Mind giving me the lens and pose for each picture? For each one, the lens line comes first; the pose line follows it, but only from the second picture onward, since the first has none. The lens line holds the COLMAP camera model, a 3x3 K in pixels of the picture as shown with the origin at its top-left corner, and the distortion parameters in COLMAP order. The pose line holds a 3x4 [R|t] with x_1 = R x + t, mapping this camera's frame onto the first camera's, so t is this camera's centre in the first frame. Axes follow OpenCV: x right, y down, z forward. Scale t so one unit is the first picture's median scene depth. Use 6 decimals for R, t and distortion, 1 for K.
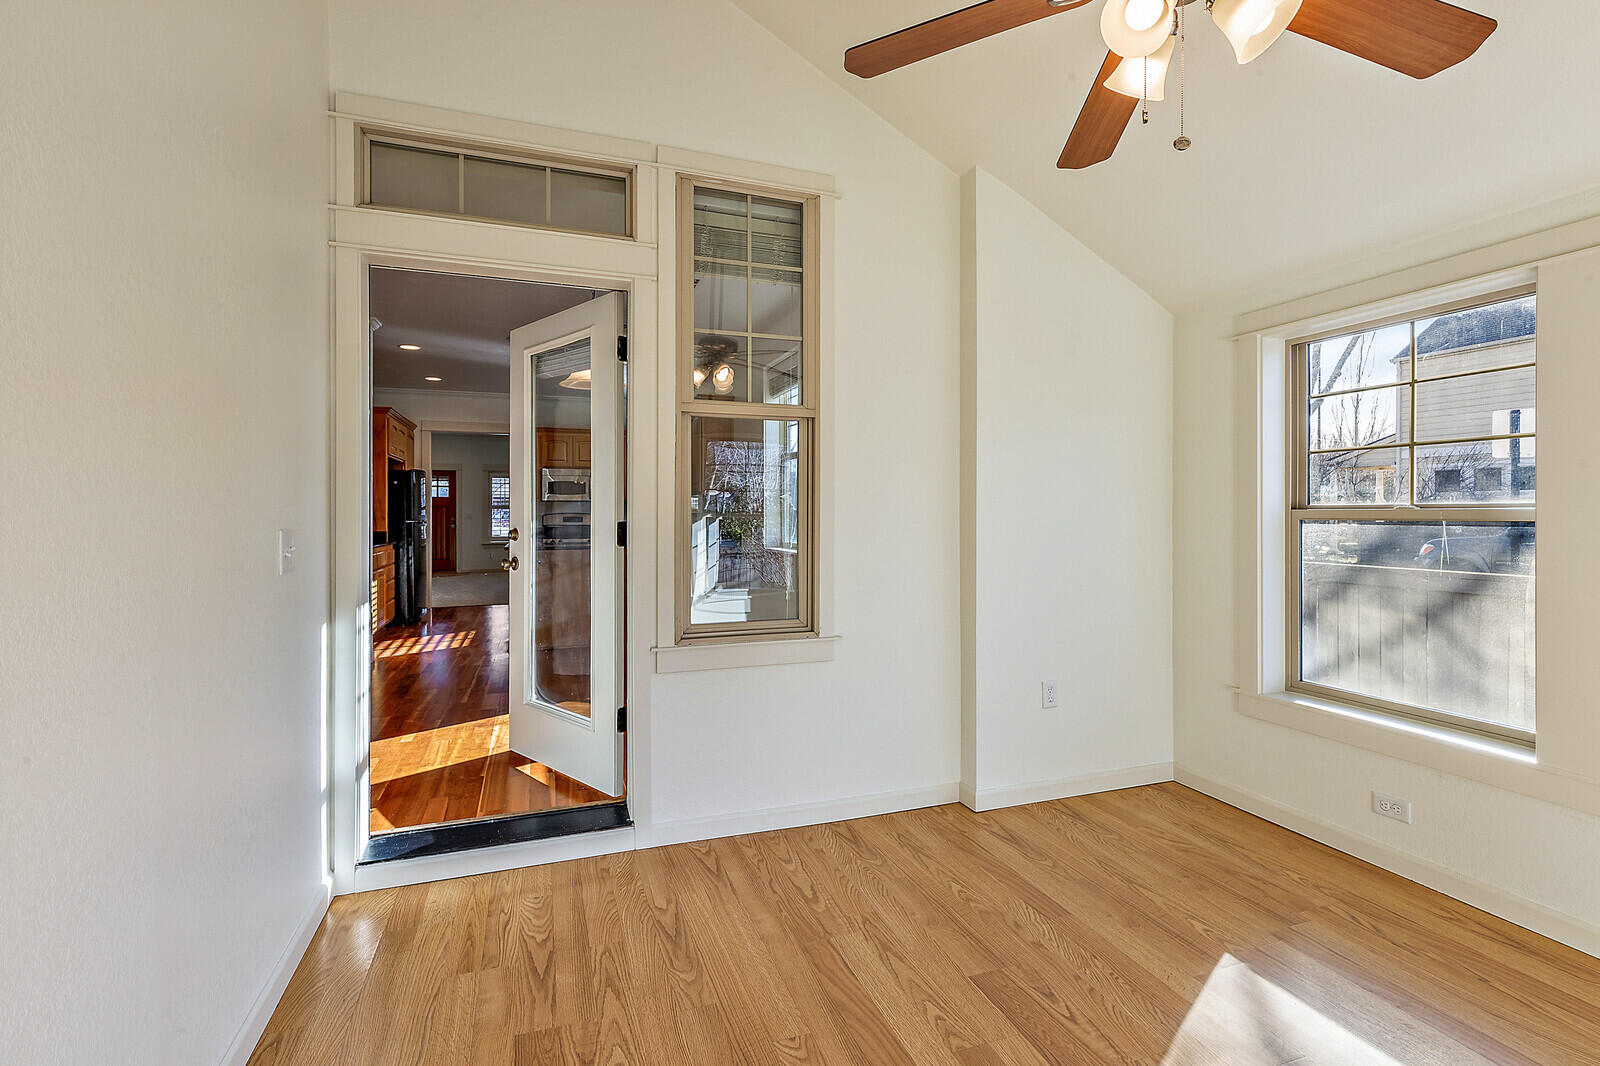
lens RADIAL K [[729.1, 0, 803.2], [0, 729.1, 512.3], [0, 0, 1]] dist [0.003471, 0.000711]
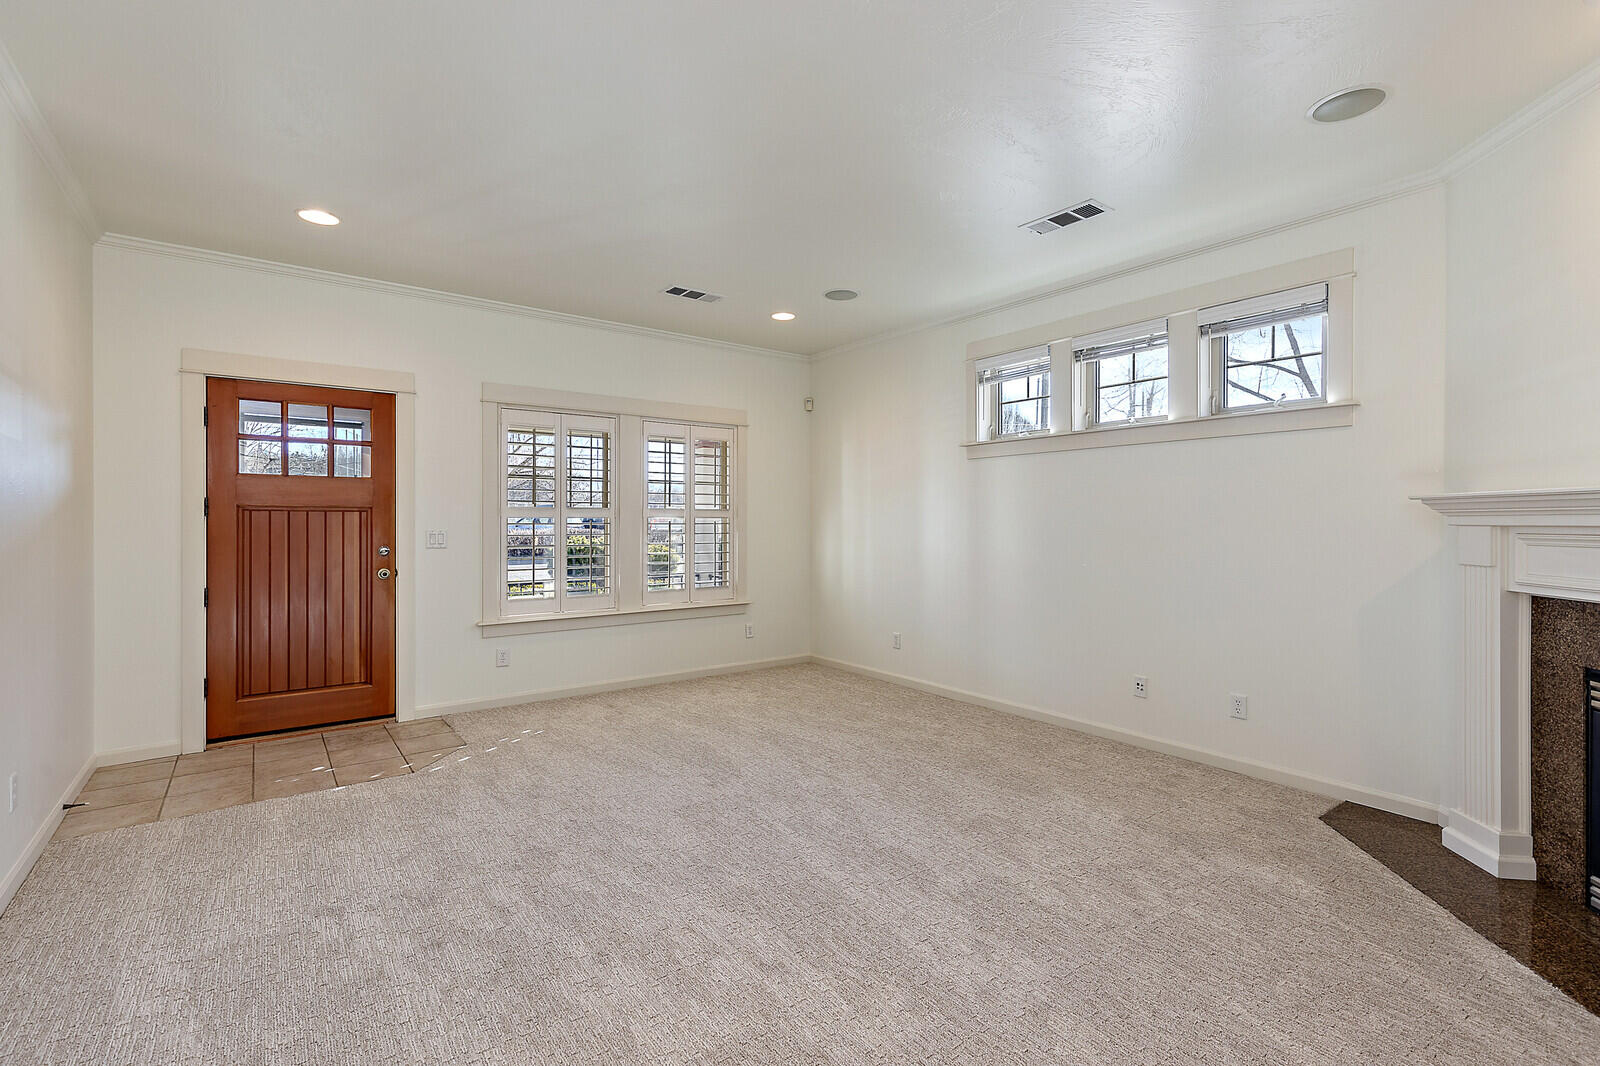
lens RADIAL K [[713.2, 0, 800.0], [0, 713.2, 533.0], [0, 0, 1]] dist [0.004652, 0.000040]
pose [[0.957685, -0.002425, 0.287807, -2.150393], [-0.003619, 0.999784, 0.020465, -0.025636], [-0.287794, -0.020641, 0.957470, 3.554831]]
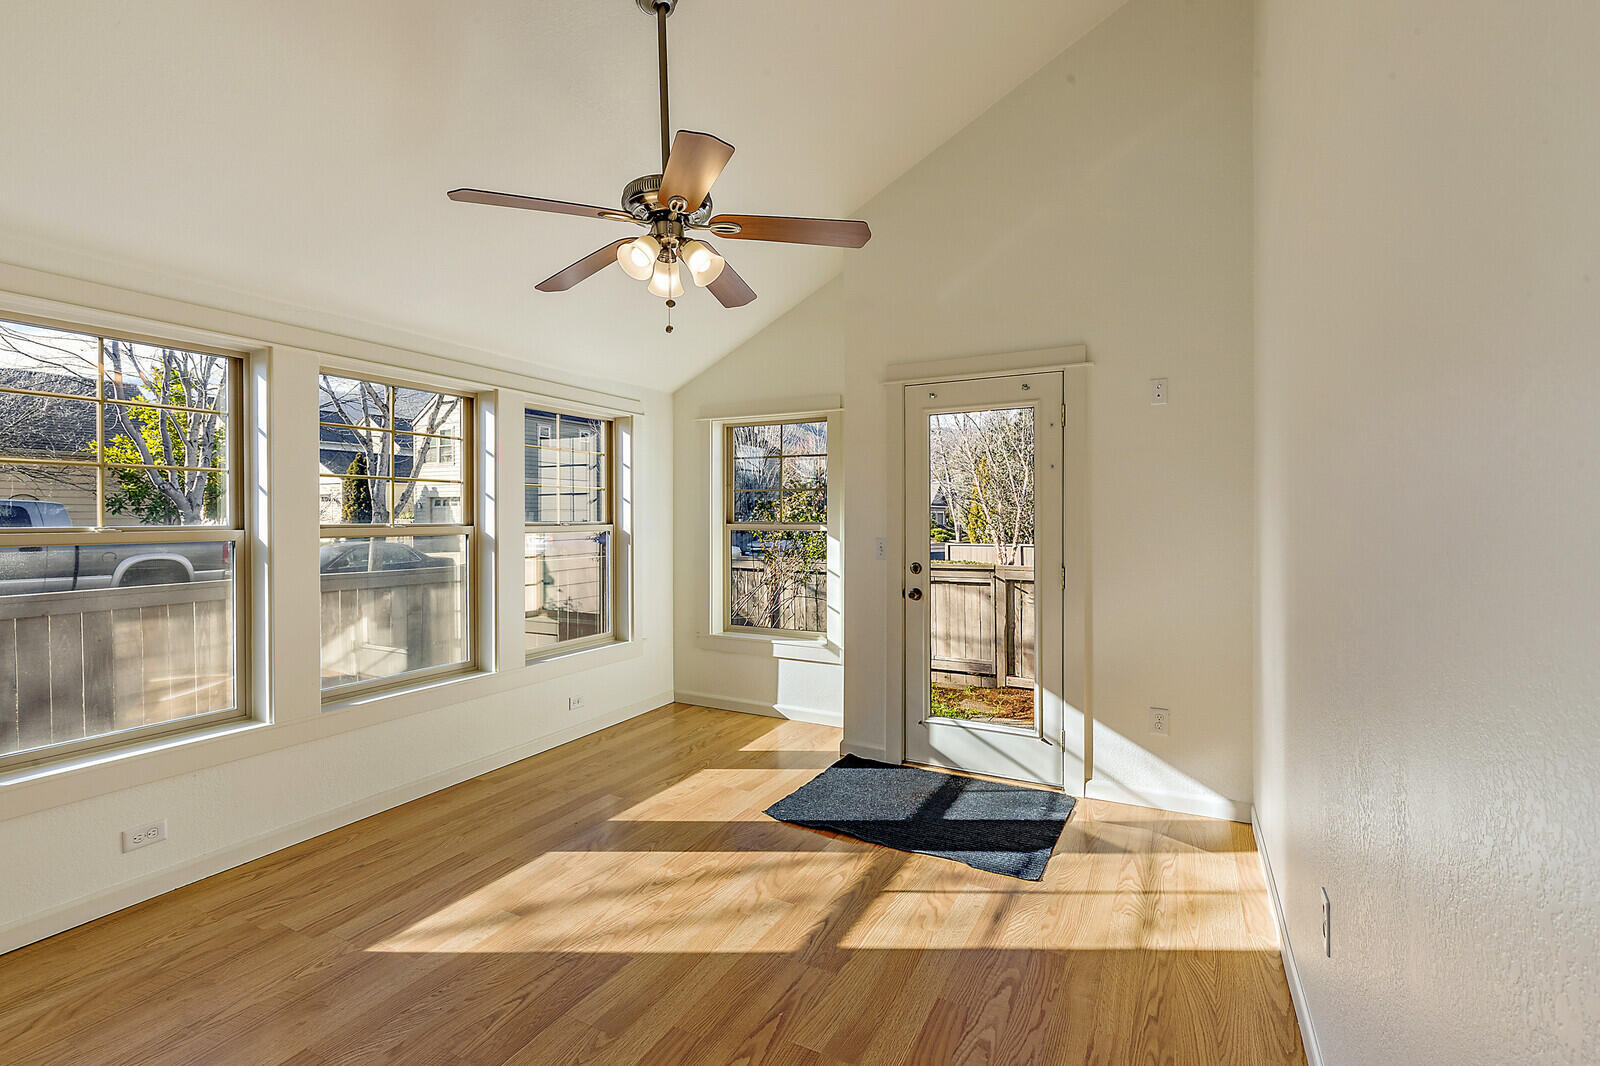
lens RADIAL K [[719.3, 0, 795.6], [0, 719.3, 529.9], [0, 0, 1]] dist [0.001430, -0.000046]
pose [[-0.662852, -0.012900, 0.748639, -0.505552], [-0.000739, 0.999862, 0.016574, -0.026545], [-0.748750, 0.010433, -0.662771, 0.989625]]
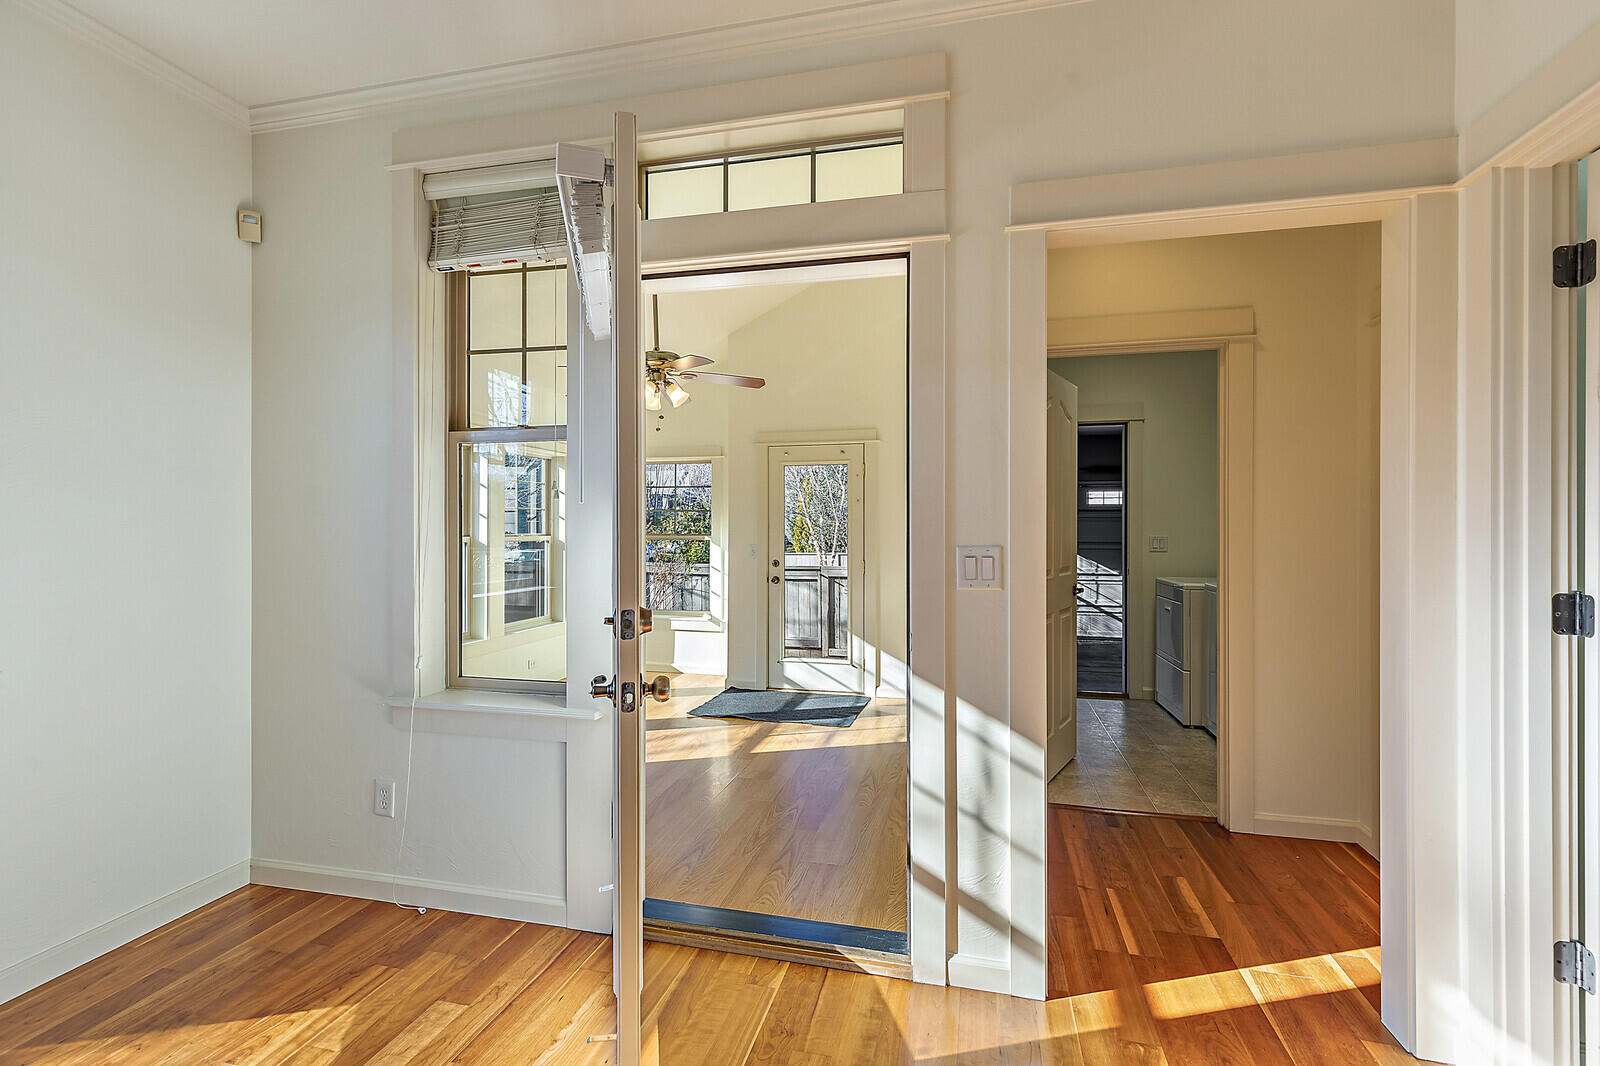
lens RADIAL K [[726.5, 0, 807.4], [0, 726.5, 526.2], [0, 0, 1]] dist [0.000410, -0.000811]
pose [[-0.833565, -0.000894, 0.552421, -0.910150], [-0.004129, 0.999981, -0.004612, -0.032526], [-0.552407, -0.006125, -0.833552, 1.666929]]
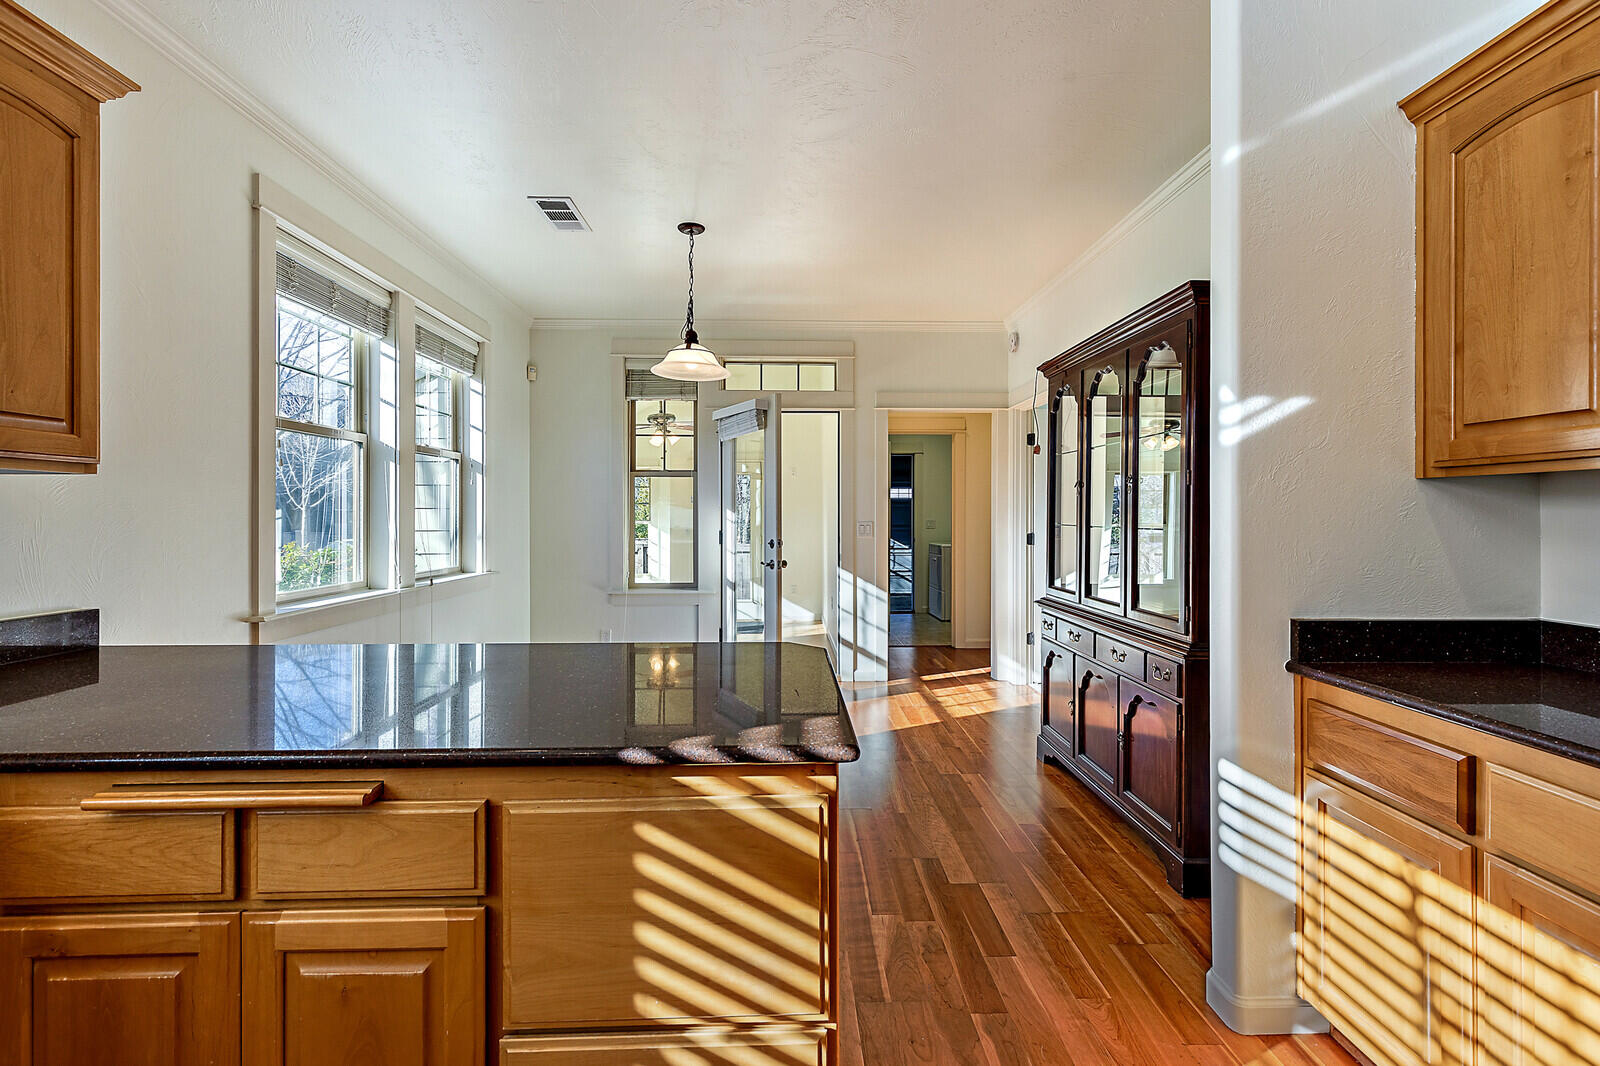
lens RADIAL K [[729.1, 0, 803.2], [0, 729.1, 512.3], [0, 0, 1]] dist [0.003471, 0.000711]
pose [[-0.948554, 0.000715, 0.316615, -1.133200], [-0.001397, 0.999978, -0.006443, -0.026999], [-0.316613, -0.006554, -0.948532, 2.949893]]
